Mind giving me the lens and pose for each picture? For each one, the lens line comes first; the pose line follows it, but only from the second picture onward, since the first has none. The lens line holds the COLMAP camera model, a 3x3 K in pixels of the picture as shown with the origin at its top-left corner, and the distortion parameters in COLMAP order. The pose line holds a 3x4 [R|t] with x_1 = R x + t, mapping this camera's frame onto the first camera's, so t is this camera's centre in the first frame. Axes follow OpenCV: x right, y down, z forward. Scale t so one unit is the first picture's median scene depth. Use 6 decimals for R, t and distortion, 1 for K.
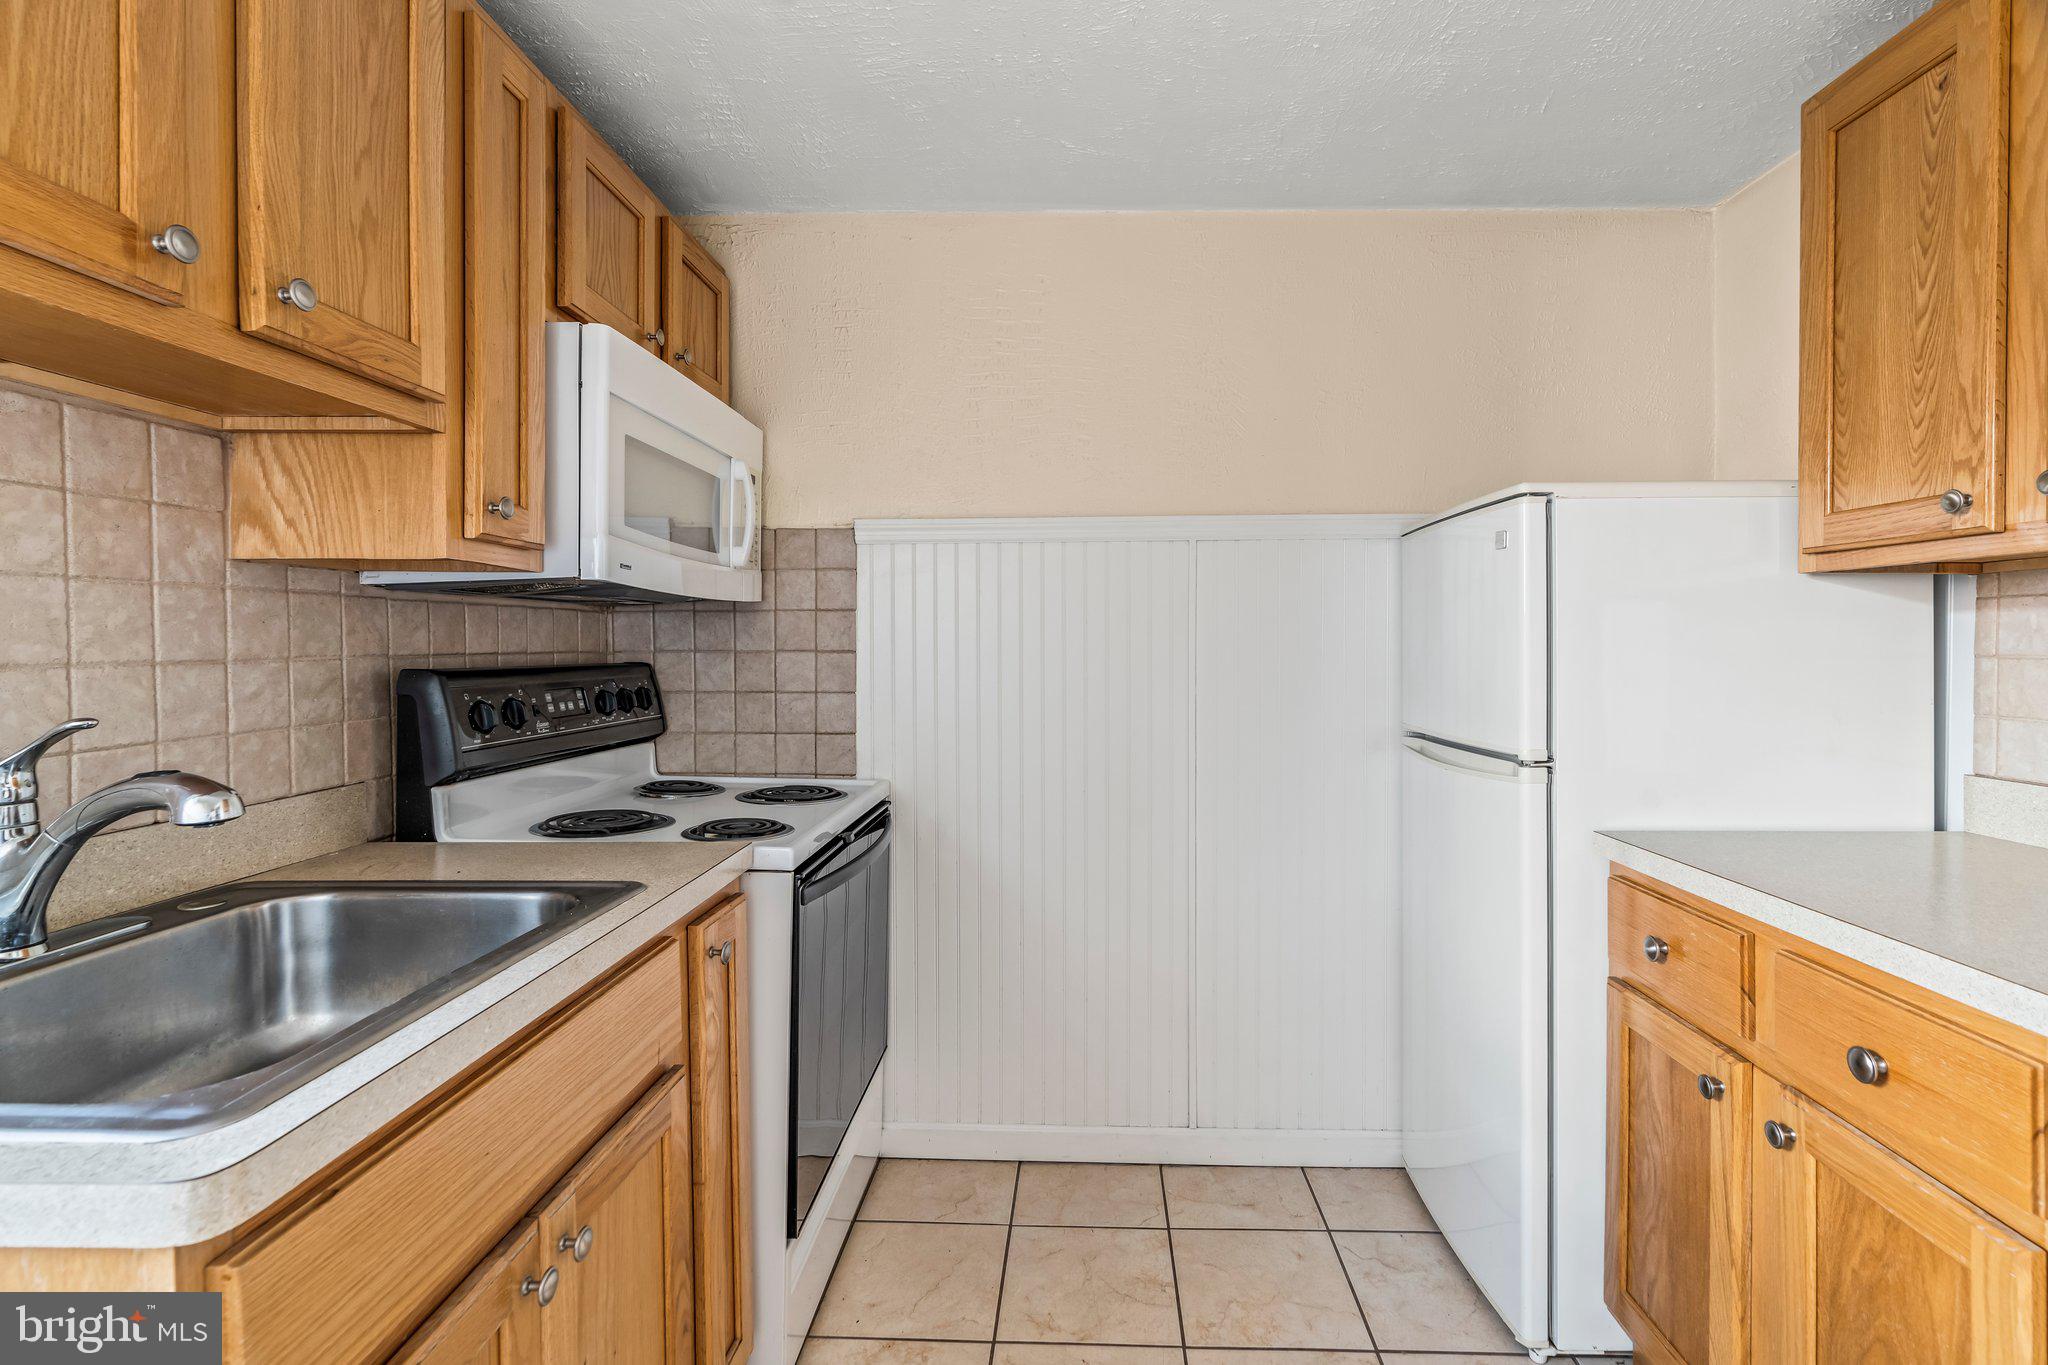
lens RADIAL K [[948.2, 0, 1033.4], [0, 948.2, 665.3], [0, 0, 1]] dist [-0.010217, 0.000747]
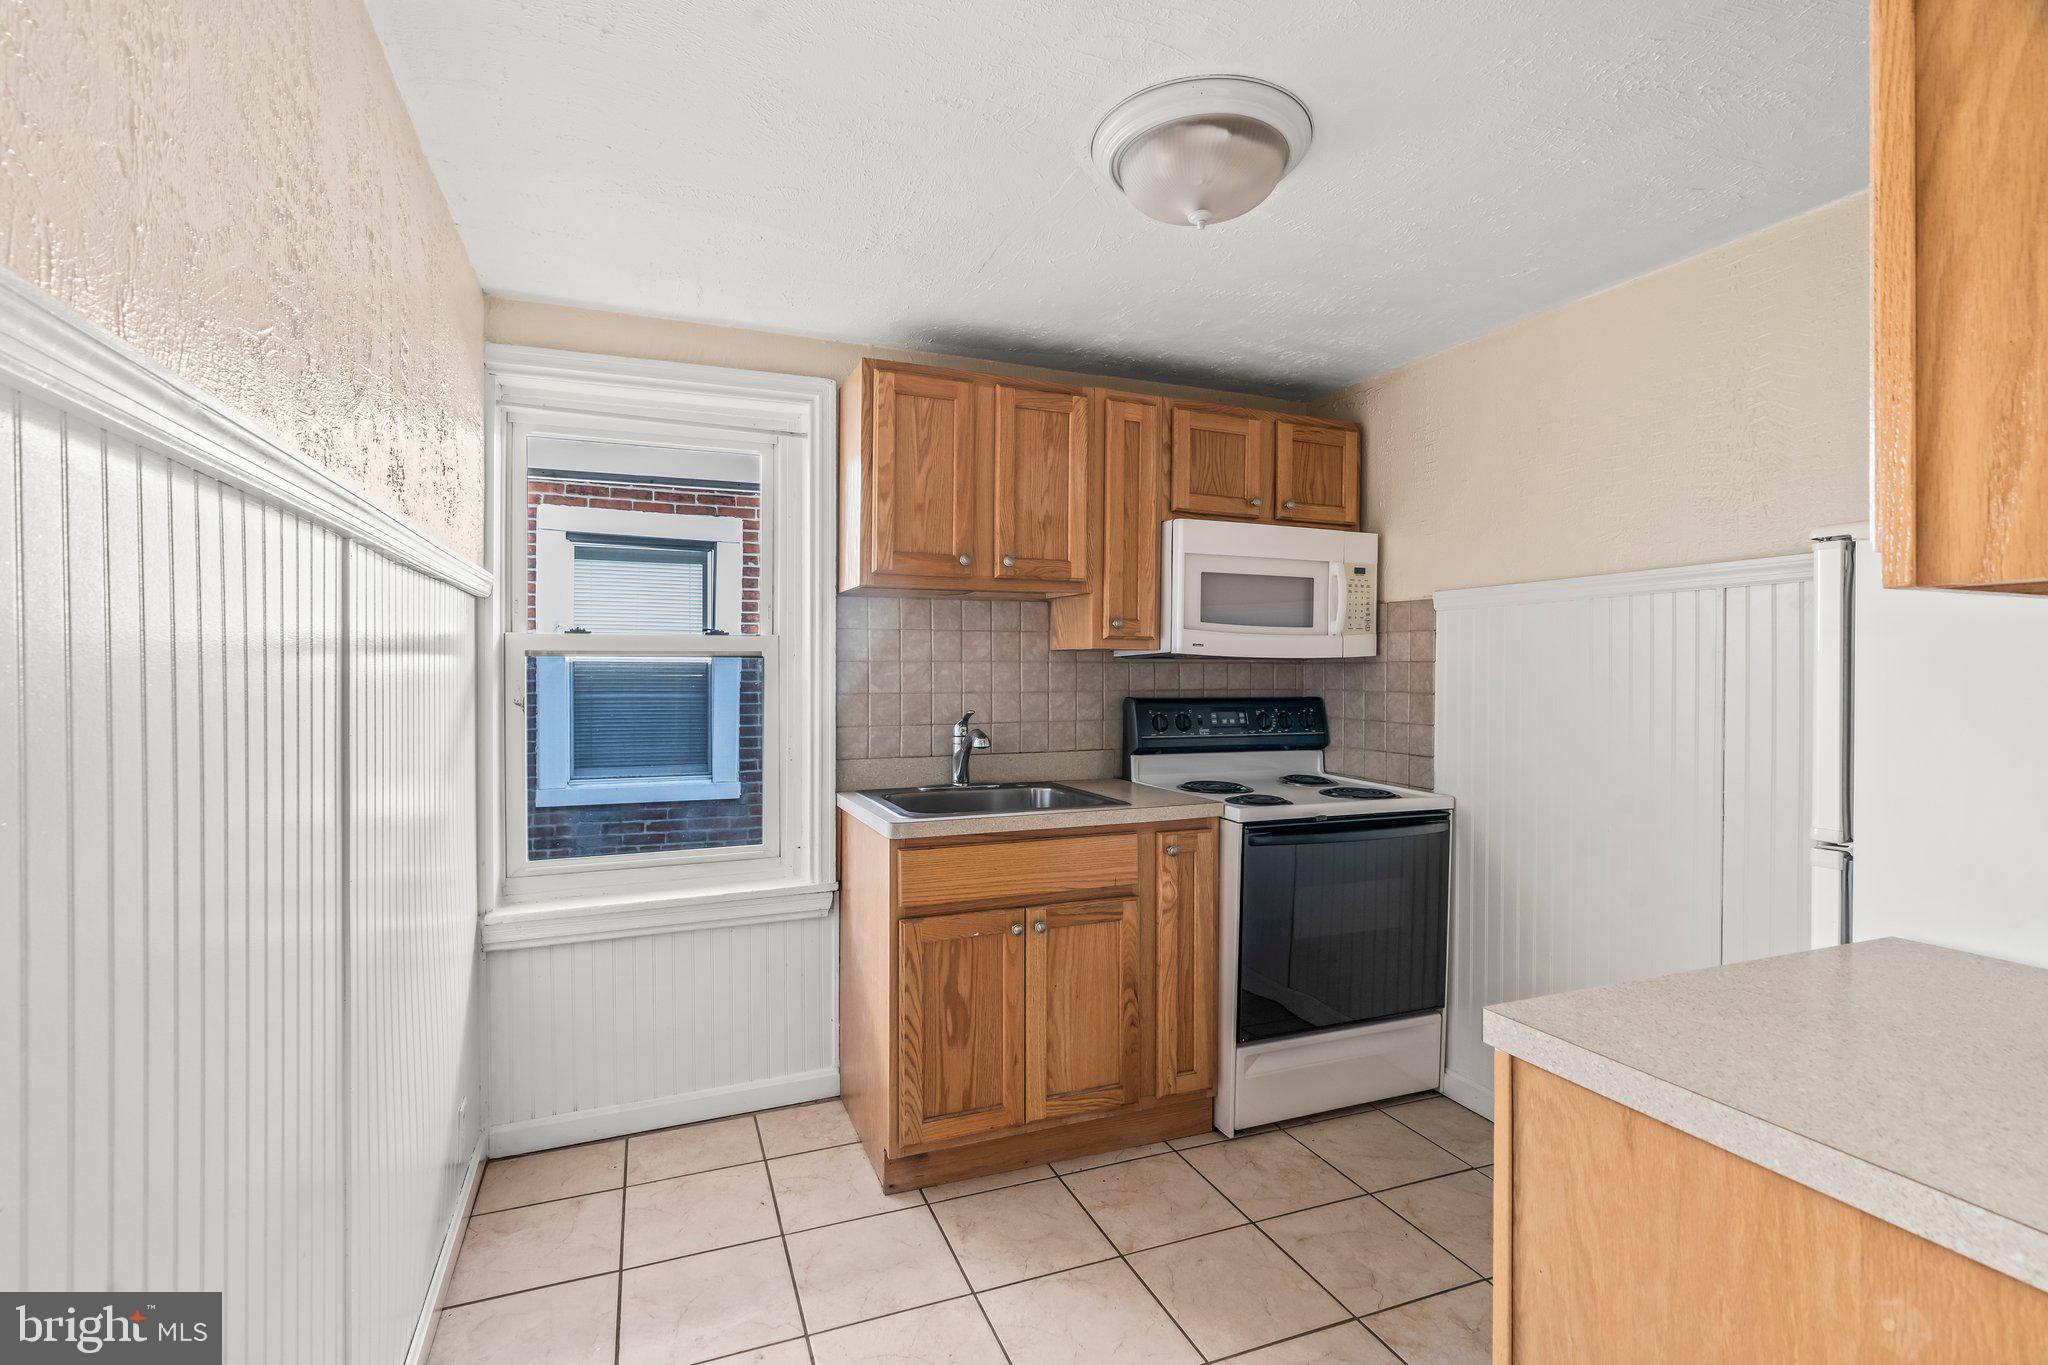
lens RADIAL K [[948.2, 0, 1033.4], [0, 948.2, 665.3], [0, 0, 1]] dist [-0.010217, 0.000747]
pose [[0.403762, 0.001311, -0.914863, 1.179080], [-0.024992, 0.999642, -0.009598, -0.041367], [0.914523, 0.026739, 0.403650, -0.032225]]
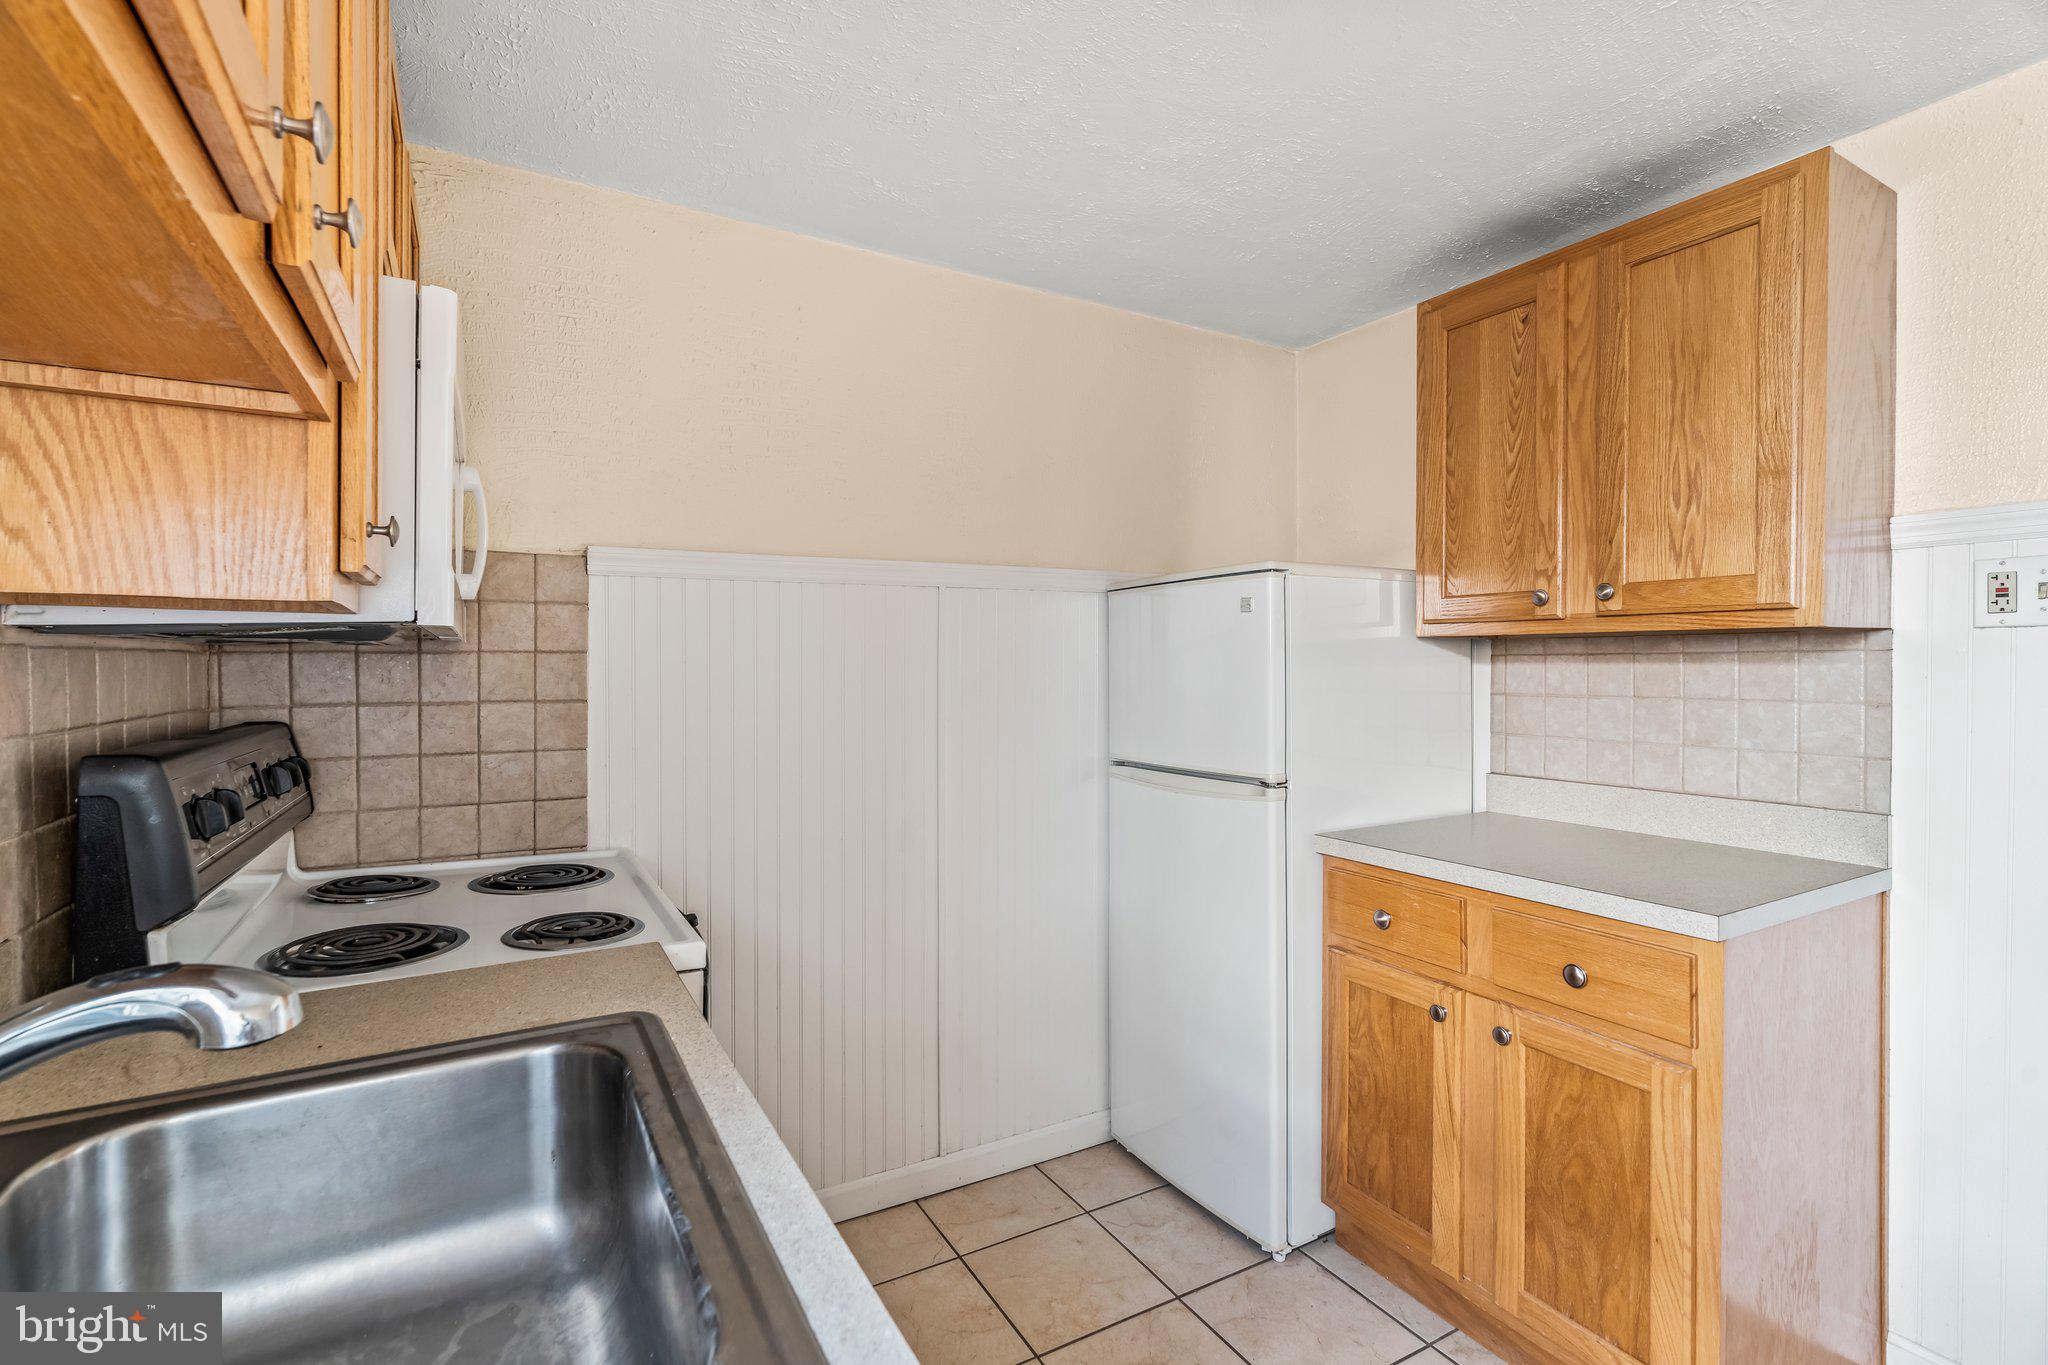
lens RADIAL K [[943.6, 0, 1024.0], [0, 943.6, 682.5], [0, 0, 1]] dist [-0.013038, -0.000081]
pose [[0.853183, -0.009671, 0.521522, -0.443820], [0.012497, 0.999920, -0.001901, -0.036733], [-0.521462, 0.008139, 0.853236, 0.115614]]
